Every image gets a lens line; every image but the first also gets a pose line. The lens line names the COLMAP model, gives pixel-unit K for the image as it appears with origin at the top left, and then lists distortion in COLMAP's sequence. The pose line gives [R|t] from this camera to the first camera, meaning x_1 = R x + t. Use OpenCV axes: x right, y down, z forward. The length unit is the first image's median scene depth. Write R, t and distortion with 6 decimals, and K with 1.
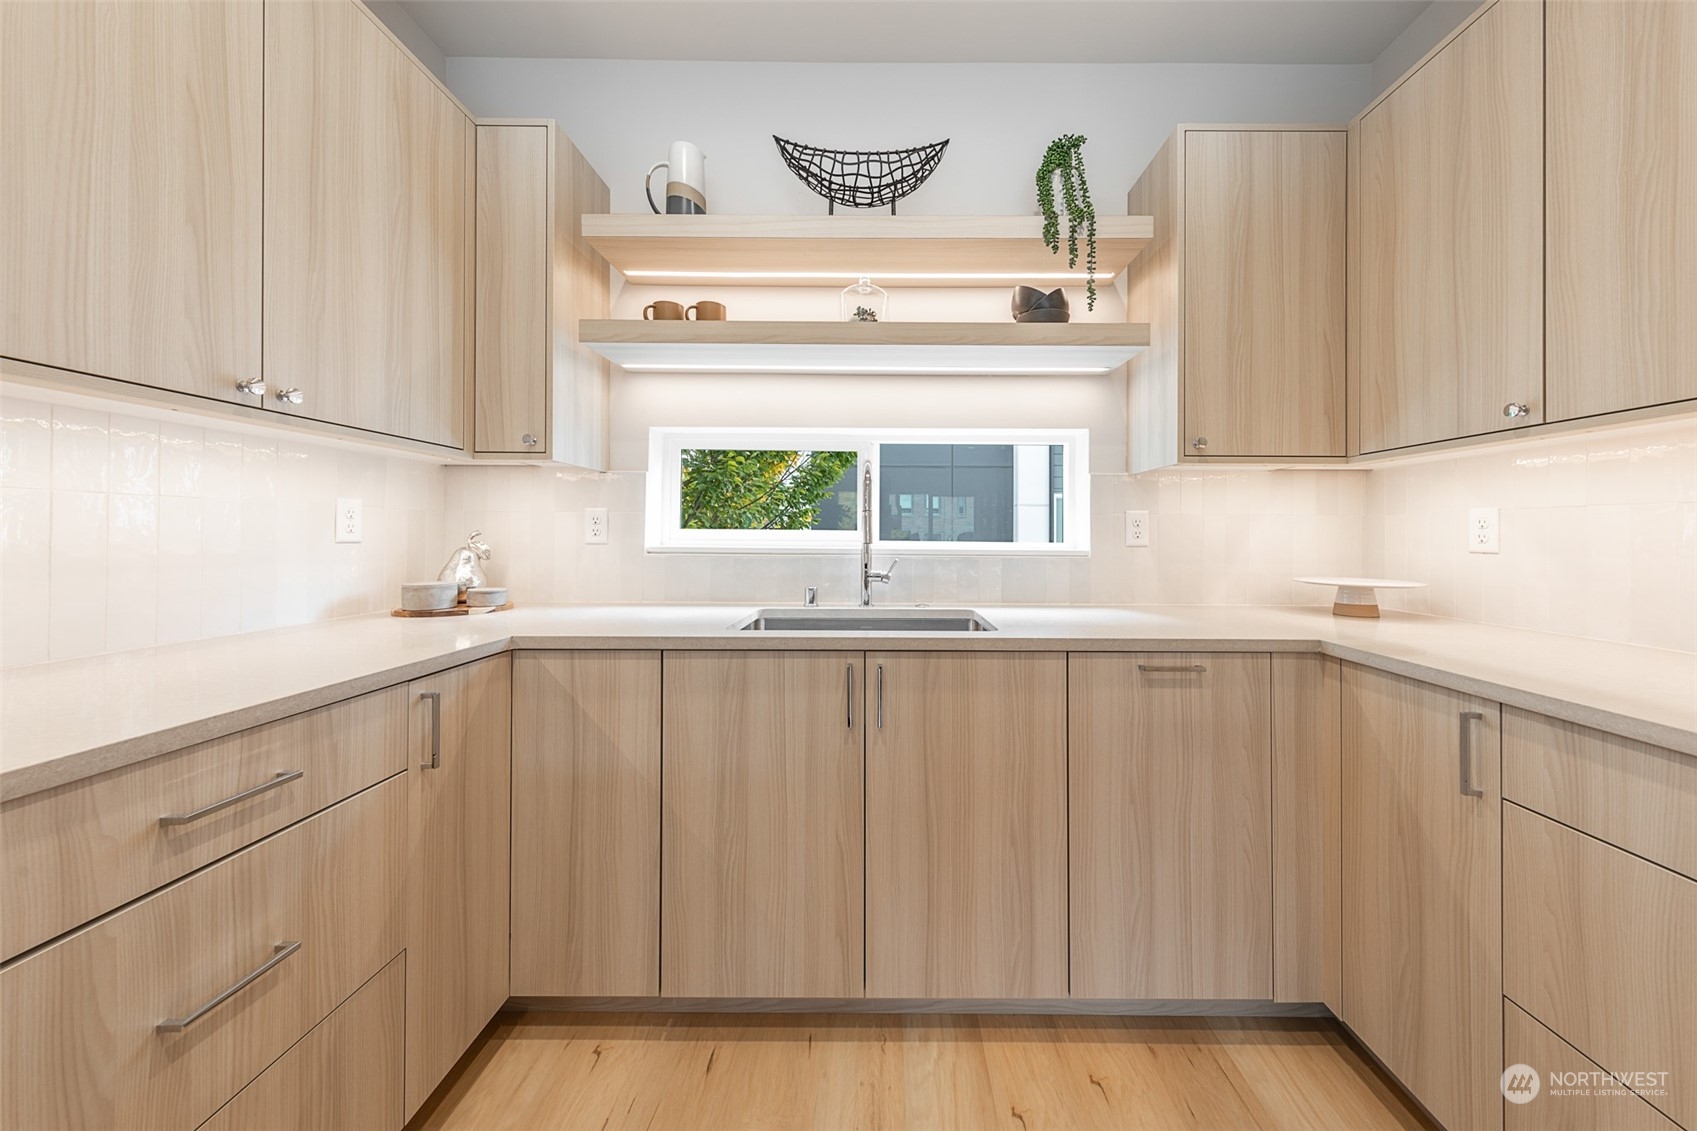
lens RADIAL K [[578.4, 0, 865.1], [0, 578.4, 530.6], [0, 0, 1]] dist [0.004956, -0.000058]
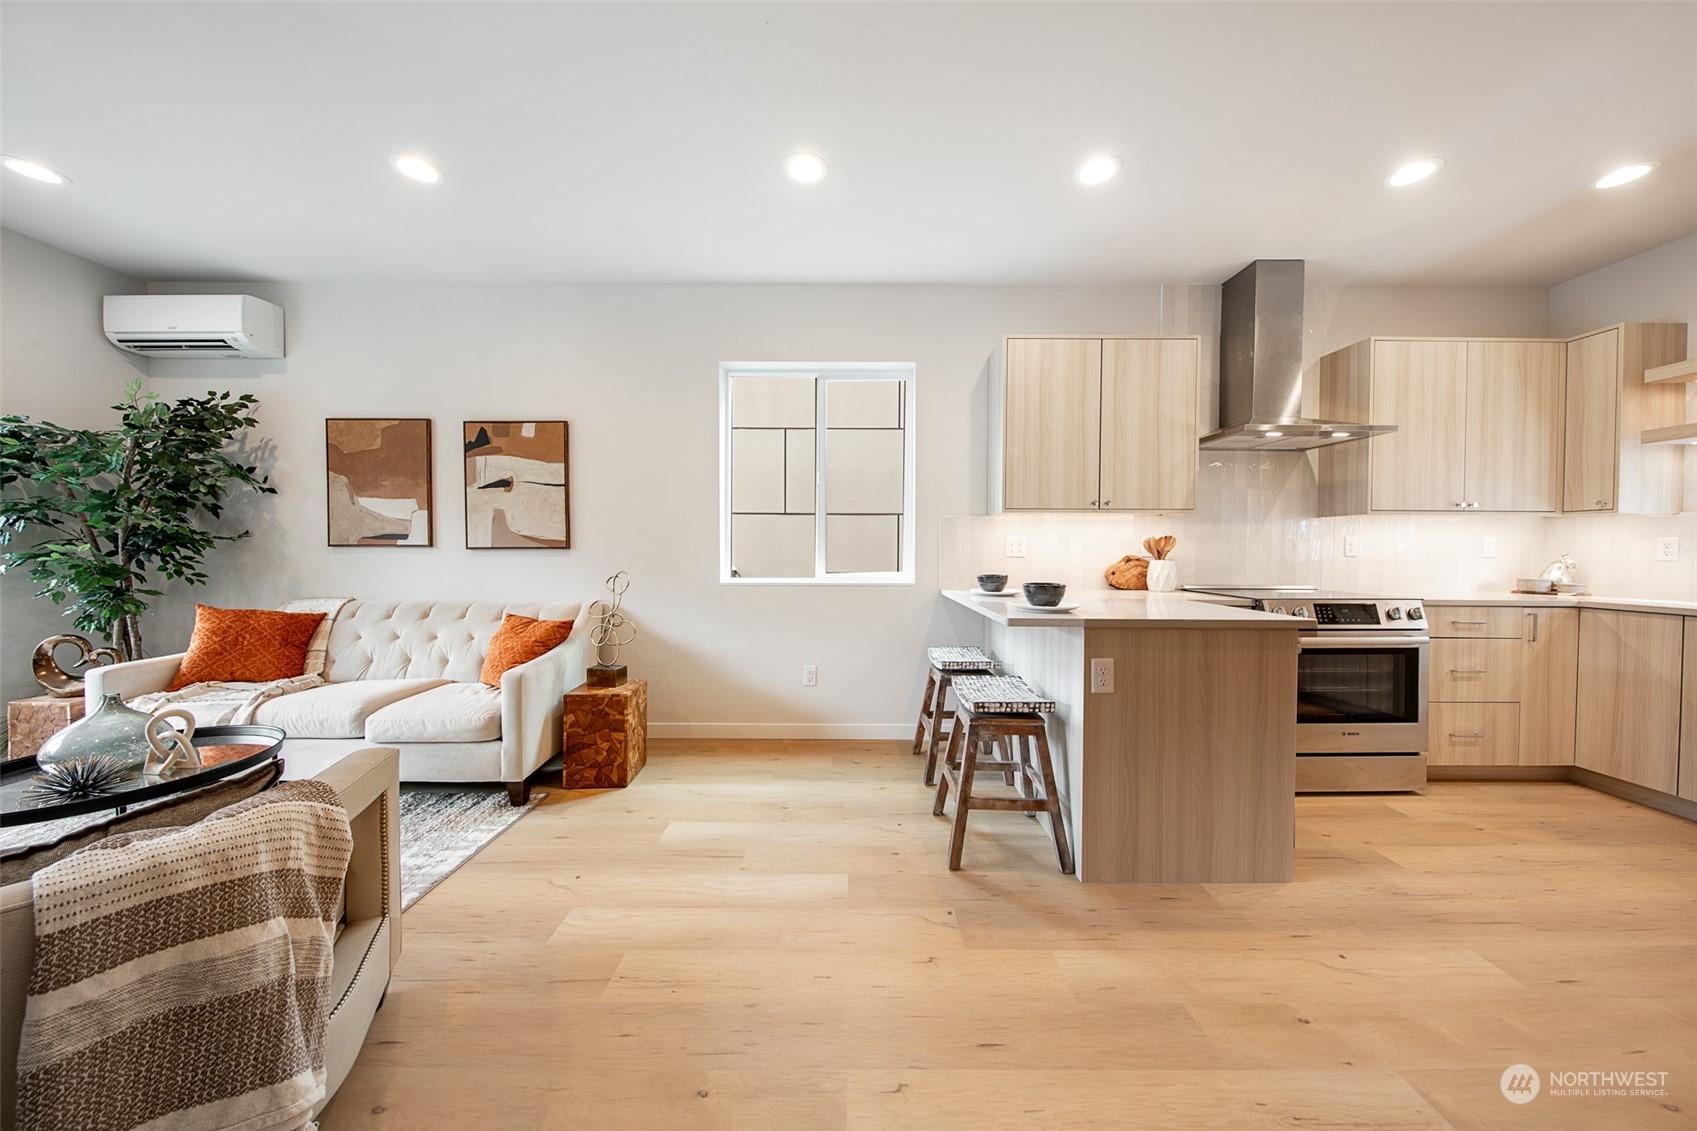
lens RADIAL K [[534.7, 0, 854.2], [0, 534.7, 562.4], [0, 0, 1]] dist [0.006558, -0.005251]
pose [[0.023981, 0.019081, -0.999530, 1.268475], [0.000743, 0.999817, 0.019104, -0.001861], [0.999712, -0.001201, 0.023963, -1.706531]]
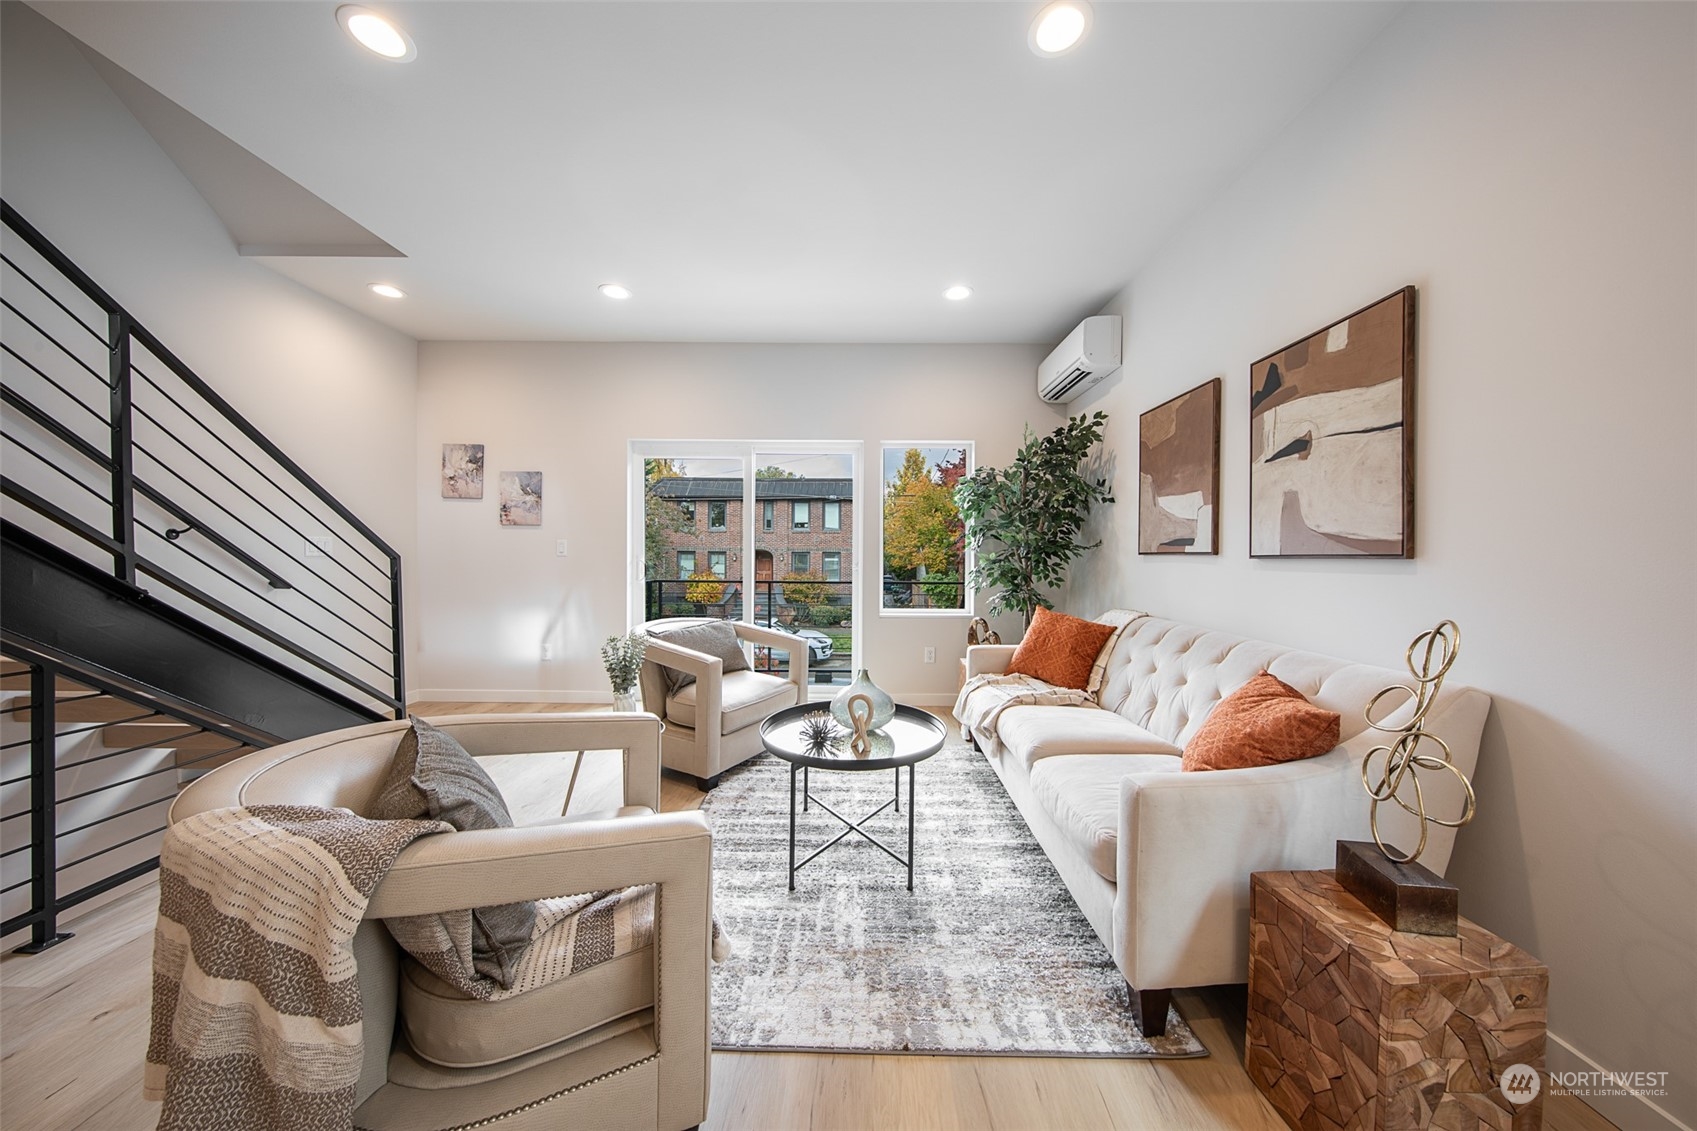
lens RADIAL K [[534.7, 0, 854.2], [0, 534.7, 562.4], [0, 0, 1]] dist [0.006558, -0.005251]
pose [[-0.999800, -0.009991, -0.017349, -0.005111], [-0.010180, 0.999890, 0.010807, -0.009506], [0.017239, 0.010982, -0.999791, -1.831053]]
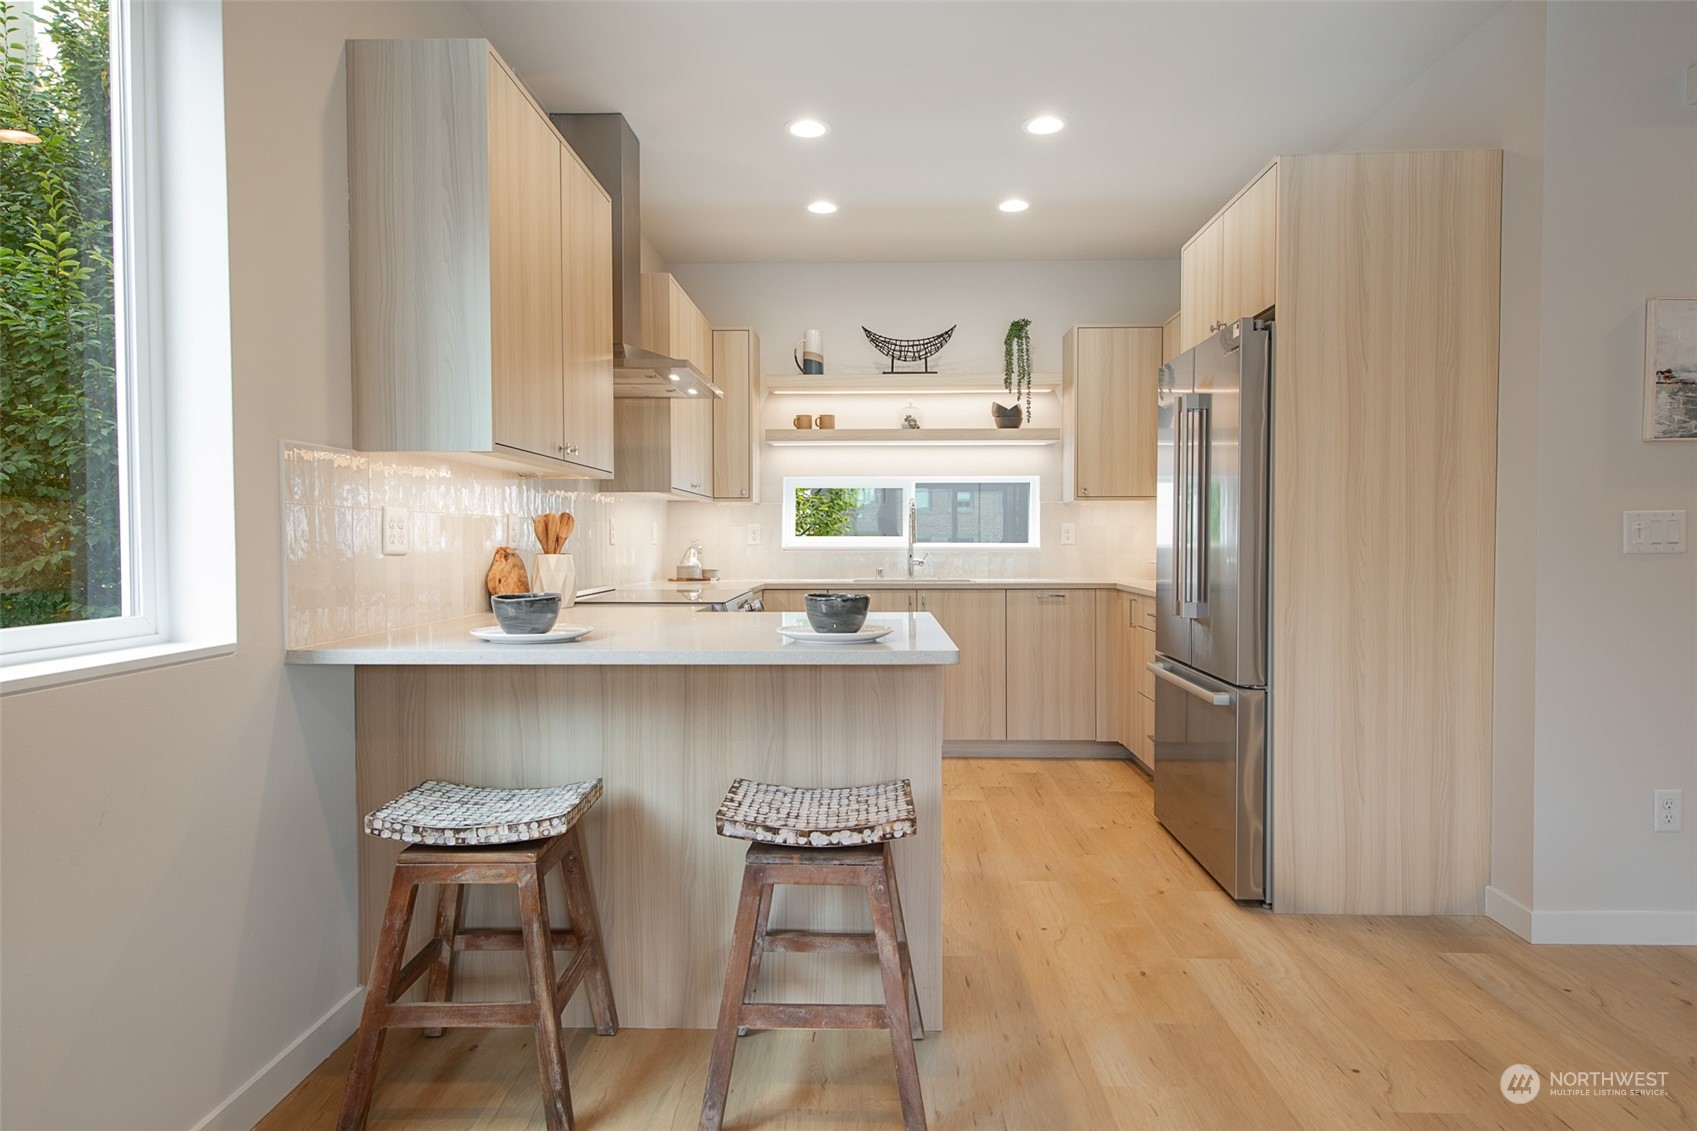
lens RADIAL K [[968.3, 0, 848.5], [0, 968.3, 565.5], [0, 0, 1]] dist [0.002162, 0.000118]
pose [[0.999981, -0.006020, 0.001091, -0.270401], [0.005982, 0.999460, 0.032299, -0.011764], [-0.001285, -0.032292, 0.999478, -2.772773]]
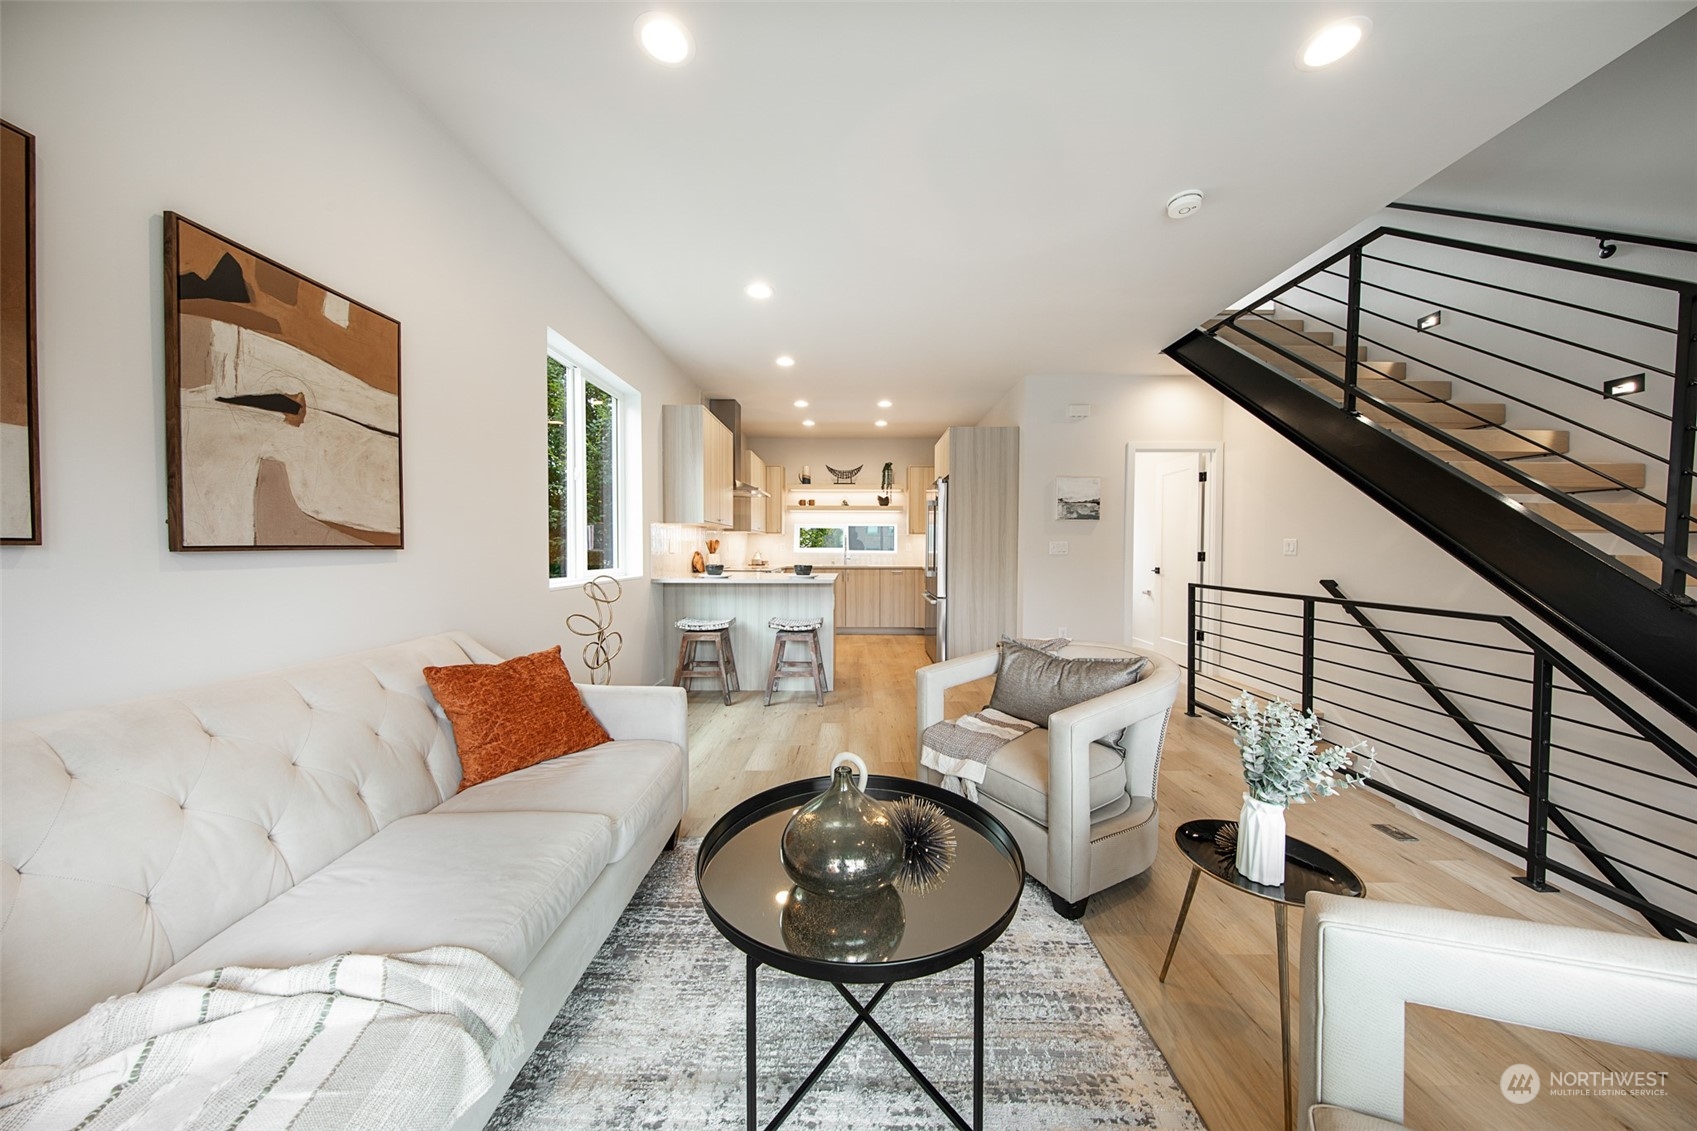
lens RADIAL K [[534.7, 0, 854.2], [0, 534.7, 562.4], [0, 0, 1]] dist [0.006558, -0.005251]
pose [[0.999548, -0.000988, 0.030033, -0.074255], [0.000066, 0.999529, 0.030699, -0.024973], [-0.030049, -0.030683, 0.999077, -4.374853]]
